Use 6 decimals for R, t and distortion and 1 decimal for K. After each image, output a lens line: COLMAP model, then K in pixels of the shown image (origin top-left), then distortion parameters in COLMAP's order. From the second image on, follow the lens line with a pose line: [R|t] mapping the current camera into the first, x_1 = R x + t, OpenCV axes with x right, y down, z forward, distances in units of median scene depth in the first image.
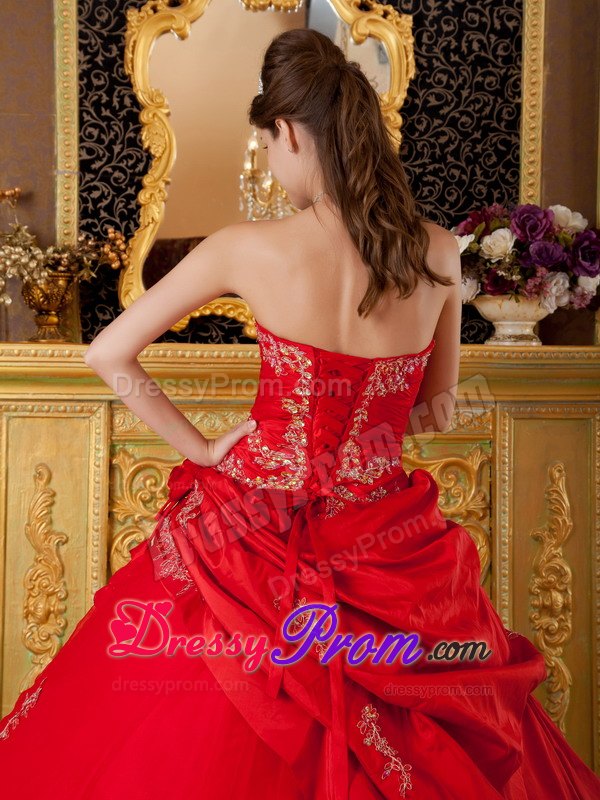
lens RADIAL K [[1328.9, 0, 301.0], [0, 1328.9, 421.3], [0, 0, 1]] dist [0.095420, 0.018141]
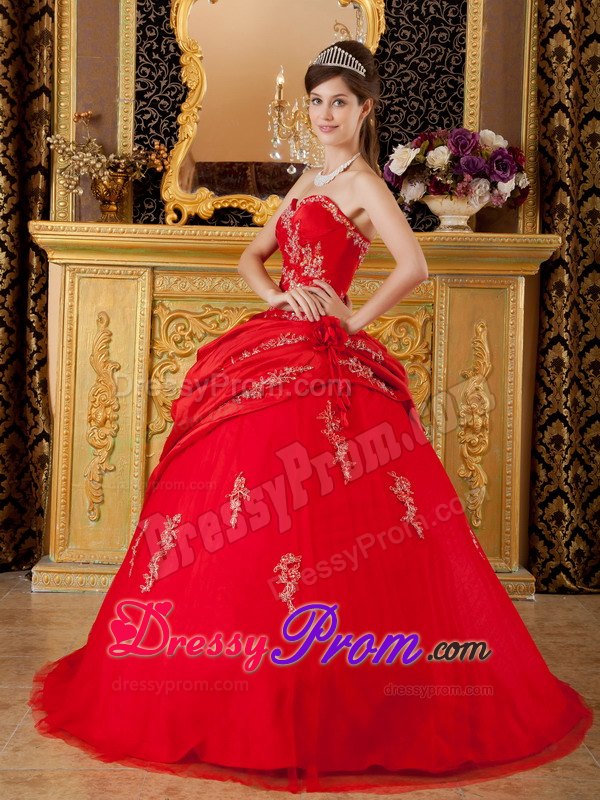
lens RADIAL K [[1399.3, 0, 317.9], [0, 1399.3, 390.6], [0, 0, 1]] dist [0.031990, 0.091377]
pose [[0.998460, 0.023824, -0.050106, 0.097458], [-0.023008, 0.999594, 0.016806, 0.079767], [0.050486, -0.015628, 0.998602, -0.414841]]
